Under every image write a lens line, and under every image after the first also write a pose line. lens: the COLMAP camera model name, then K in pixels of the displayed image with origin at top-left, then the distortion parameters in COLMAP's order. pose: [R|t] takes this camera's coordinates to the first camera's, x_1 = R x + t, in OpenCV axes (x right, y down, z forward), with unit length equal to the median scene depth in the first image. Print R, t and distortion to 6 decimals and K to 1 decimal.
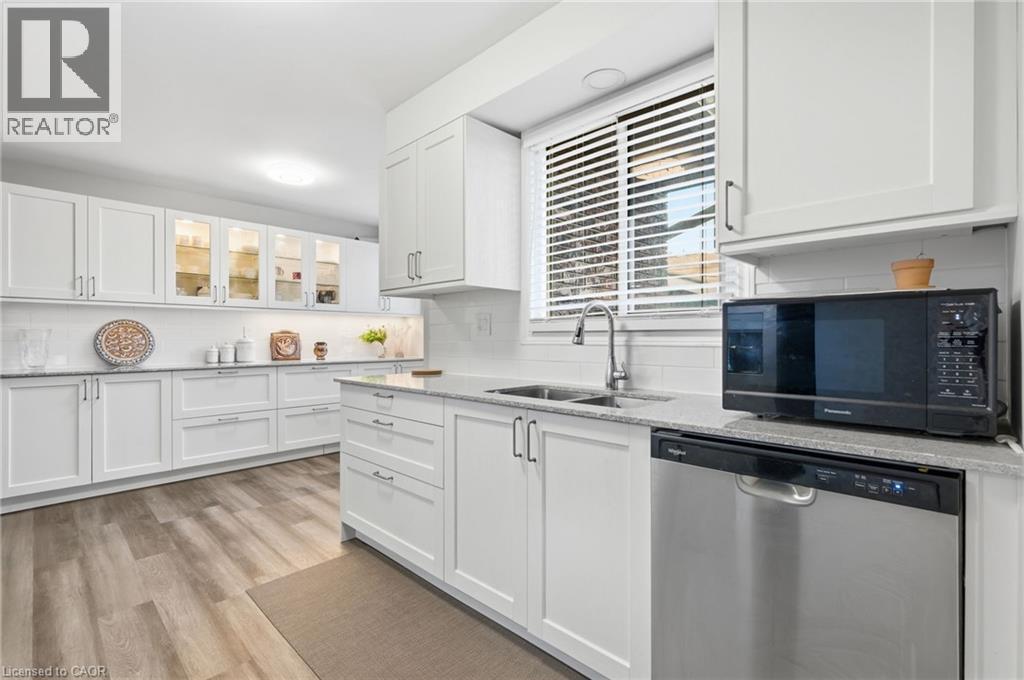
lens RADIAL K [[460.9, 0, 505.8], [0, 460.9, 339.7], [0, 0, 1]] dist [-0.000905, -0.000285]
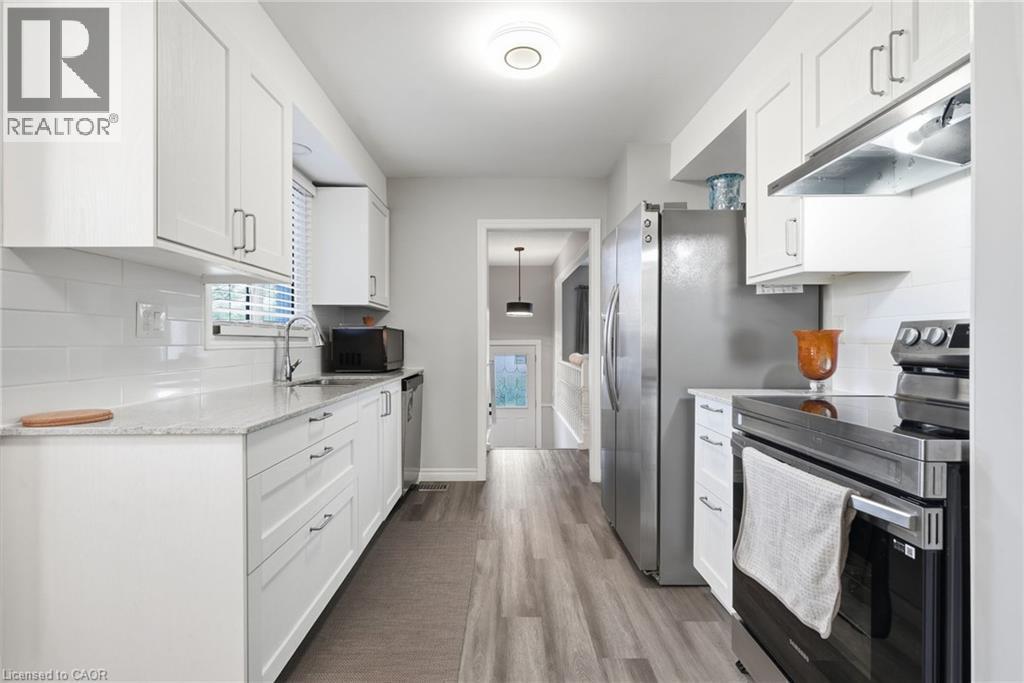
lens RADIAL K [[466.0, 0, 512.0], [0, 466.0, 341.5], [0, 0, 1]] dist [0.002112, 0.000371]
pose [[-0.703606, 0.004371, 0.710577, -0.758733], [0.007449, 0.999972, 0.001225, -0.001433], [-0.710551, 0.006155, -0.703618, 0.963054]]
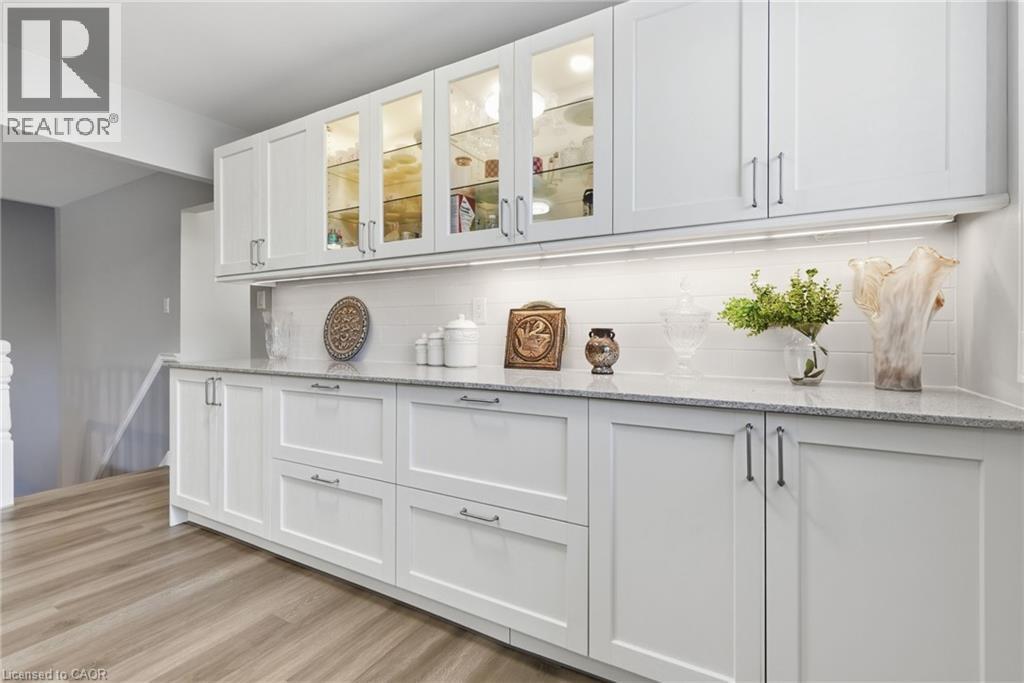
lens RADIAL K [[470.4, 0, 515.1], [0, 470.4, 334.0], [0, 0, 1]] dist [0.004485, 0.000351]
pose [[0.251697, 0.008009, -0.967773, -0.064025], [-0.002069, 0.999968, 0.007737, 0.010924], [0.967804, 0.000055, 0.251705, 1.354976]]
